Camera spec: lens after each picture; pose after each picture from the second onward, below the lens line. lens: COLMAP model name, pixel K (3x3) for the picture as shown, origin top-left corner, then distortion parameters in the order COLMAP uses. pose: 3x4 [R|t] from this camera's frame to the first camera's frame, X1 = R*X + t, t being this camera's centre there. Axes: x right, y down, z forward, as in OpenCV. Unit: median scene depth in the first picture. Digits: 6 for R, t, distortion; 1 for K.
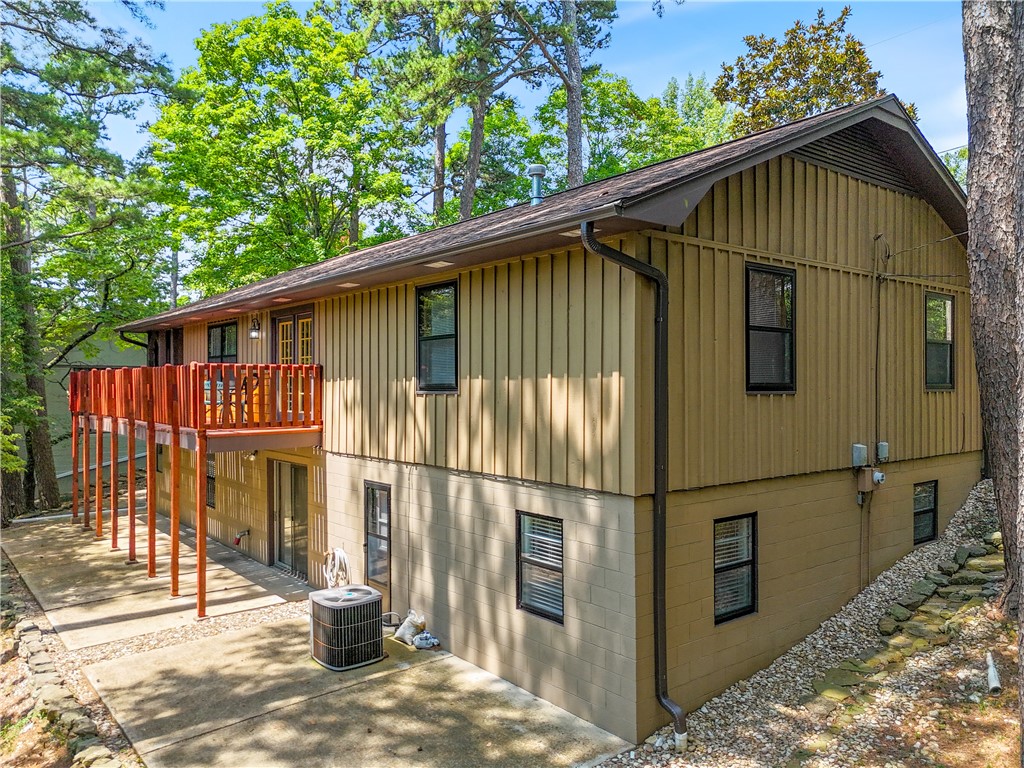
lens RADIAL K [[762.3, 0, 512.8], [0, 762.3, 385.3], [0, 0, 1]] dist [0.072992, -0.001396]
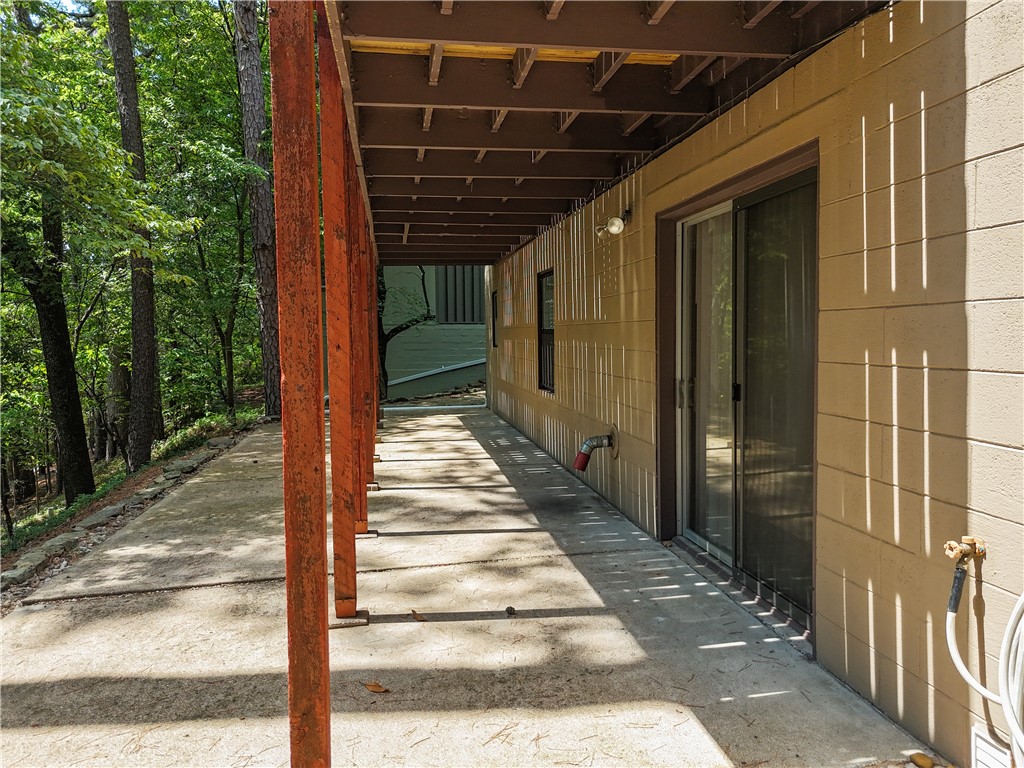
lens RADIAL K [[762.3, 0, 511.5], [0, 762.3, 381.6], [0, 0, 1]] dist [0.072992, -0.001396]
pose [[0.873837, 0.026465, -0.485499, -0.209026], [0.004894, 0.997988, 0.063208, 0.141714], [0.486195, -0.057609, 0.871949, 0.667785]]
